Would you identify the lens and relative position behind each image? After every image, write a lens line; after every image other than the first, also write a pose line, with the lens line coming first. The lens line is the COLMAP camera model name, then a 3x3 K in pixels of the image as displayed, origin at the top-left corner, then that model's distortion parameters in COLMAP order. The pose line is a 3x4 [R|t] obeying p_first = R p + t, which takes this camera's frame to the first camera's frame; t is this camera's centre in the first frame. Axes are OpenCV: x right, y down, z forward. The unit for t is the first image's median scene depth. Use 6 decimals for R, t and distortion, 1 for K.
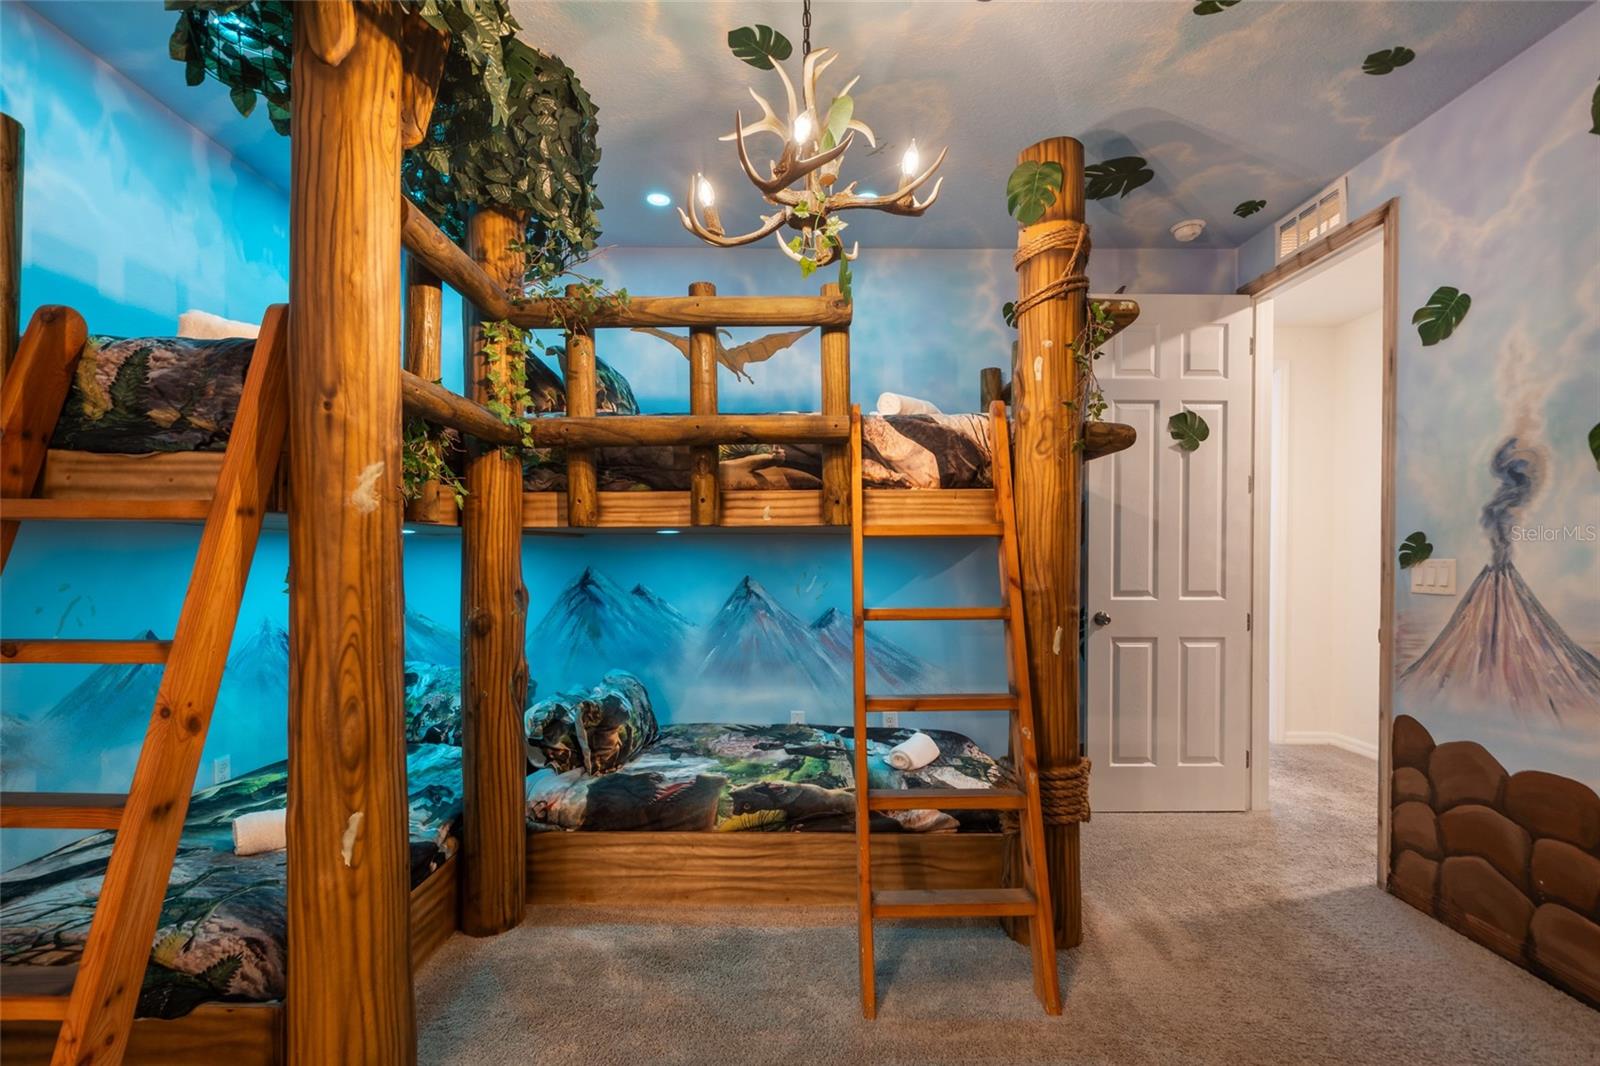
lens RADIAL K [[696.8, 0, 794.6], [0, 696.8, 566.9], [0, 0, 1]] dist [0.014062, -0.007453]
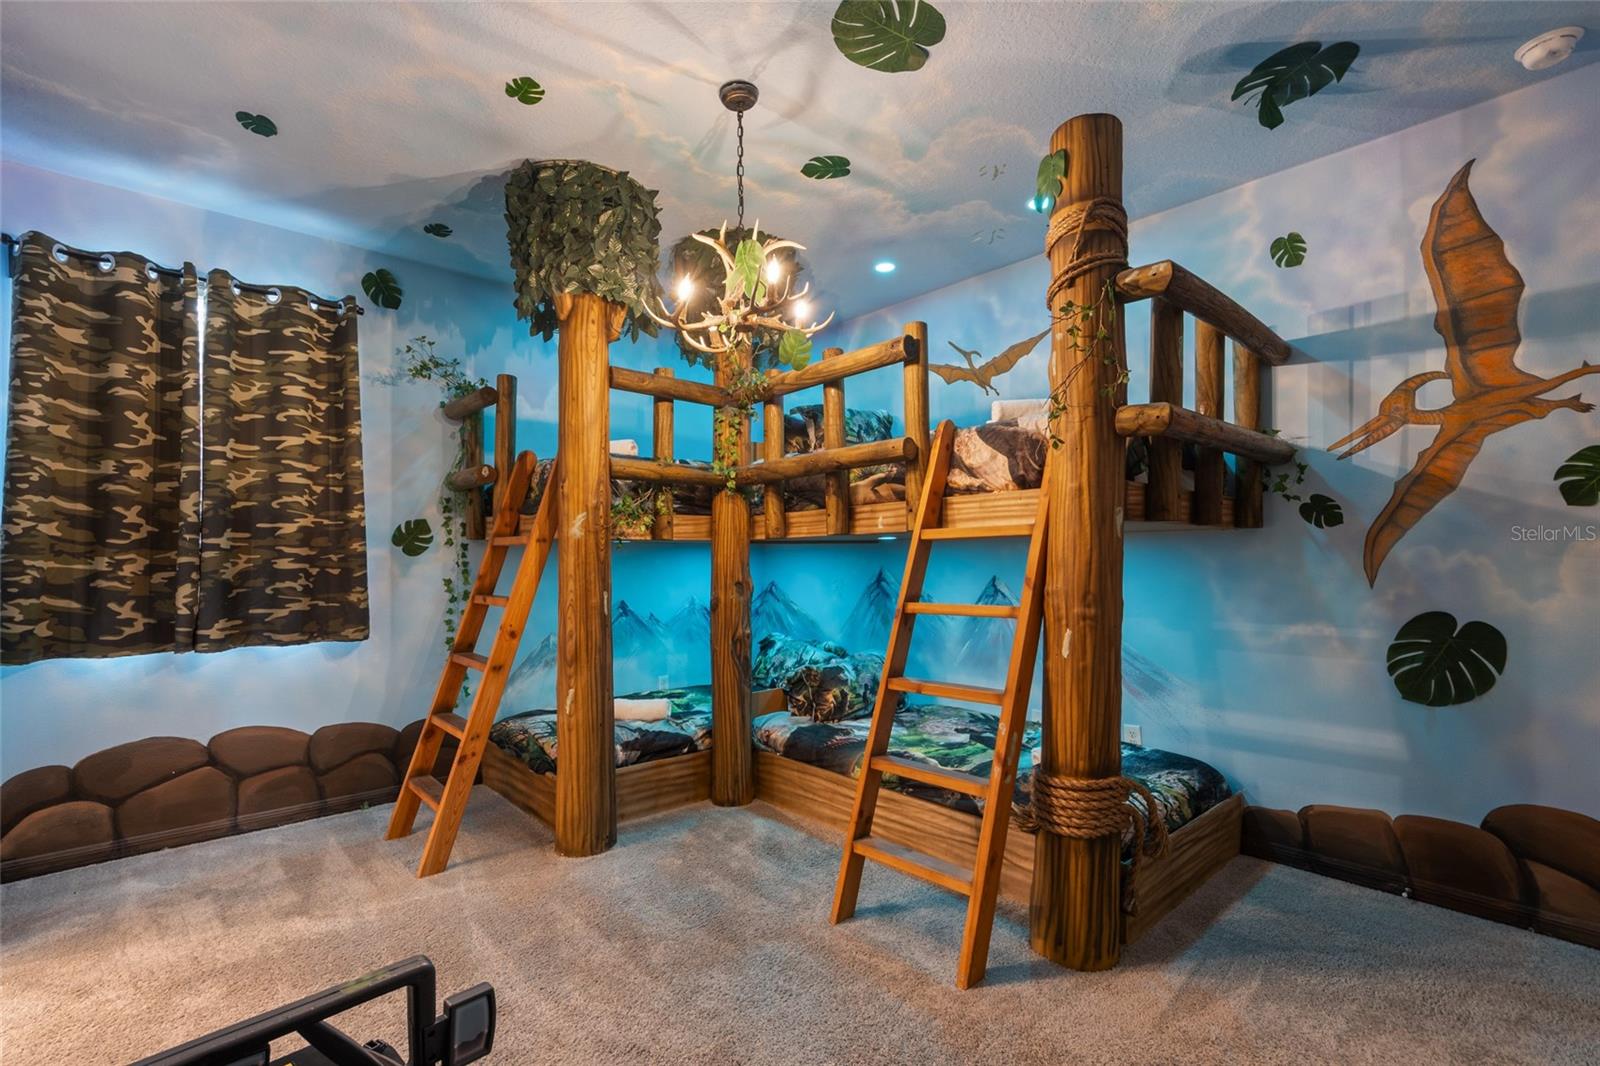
lens RADIAL K [[709.8, 0, 795.7], [0, 709.8, 561.8], [0, 0, 1]] dist [0.000181, -0.000730]
pose [[0.672668, -0.004132, -0.739932, 0.765454], [-0.002728, 0.999964, -0.008065, 0.001661], [0.739939, 0.007444, 0.672633, 0.063604]]
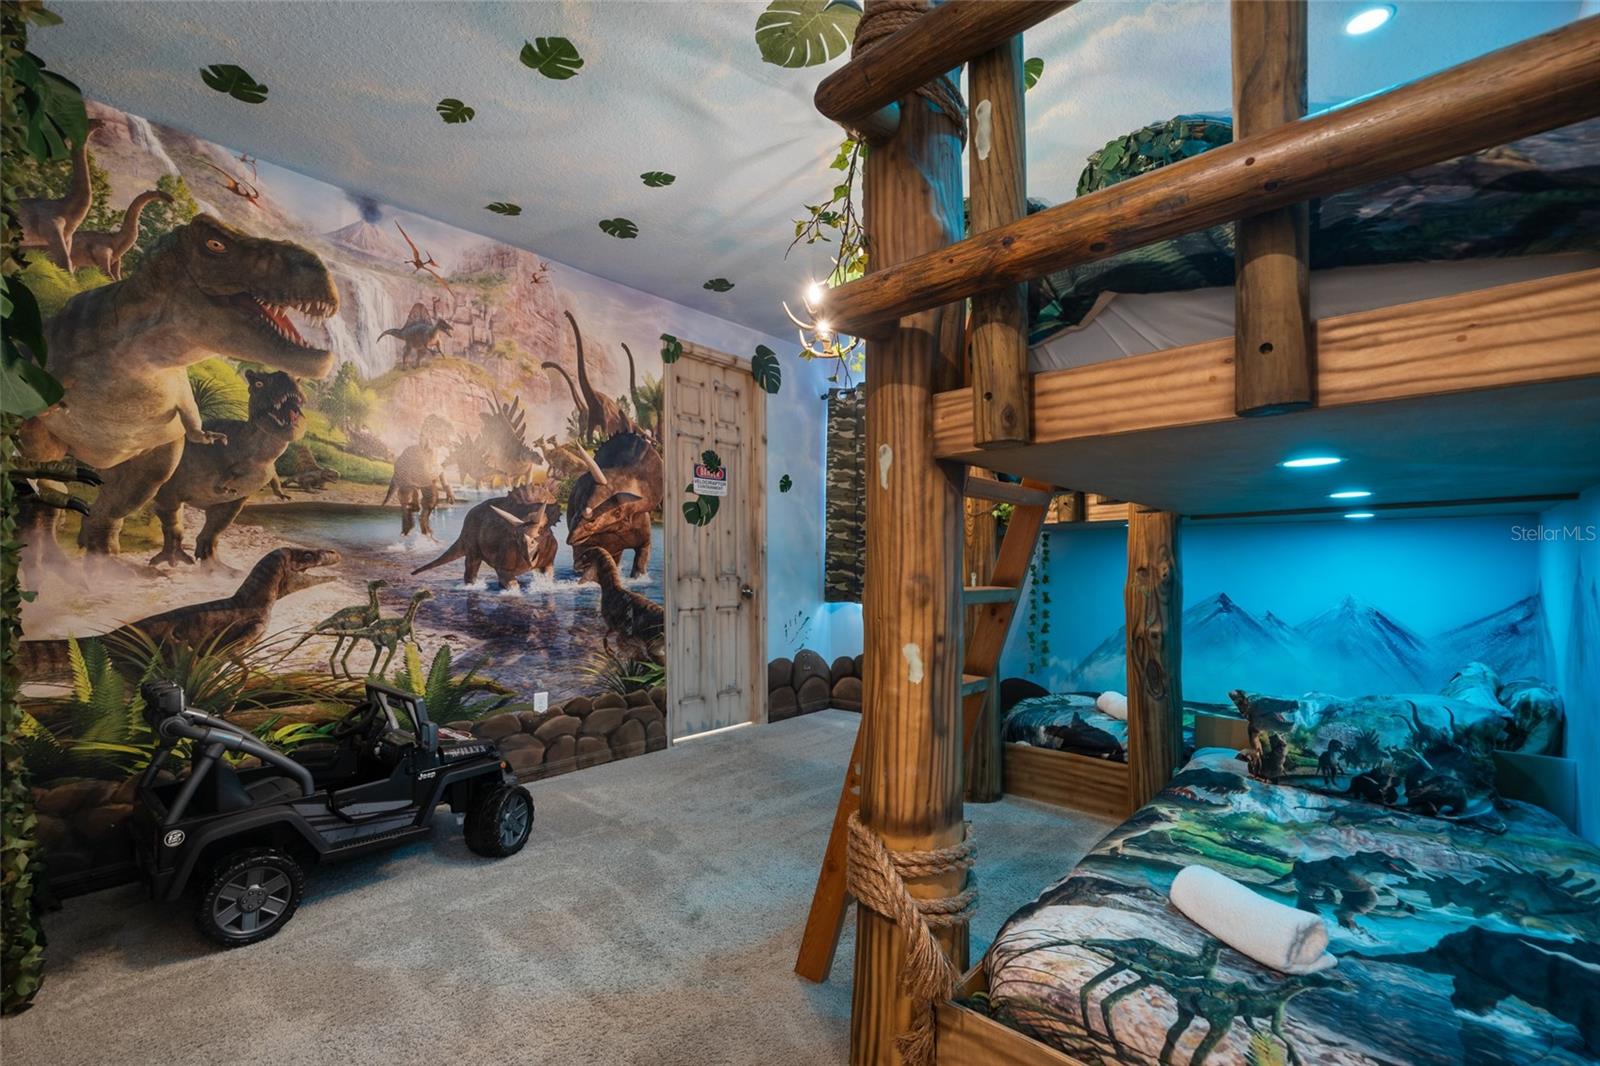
lens RADIAL K [[709.8, 0, 795.7], [0, 709.8, 561.8], [0, 0, 1]] dist [0.000181, -0.000730]
pose [[-0.662848, -0.004563, -0.748740, 0.888227], [-0.006867, 0.999976, -0.000015, 0.025327], [0.748723, 0.005131, -0.662863, 1.293466]]
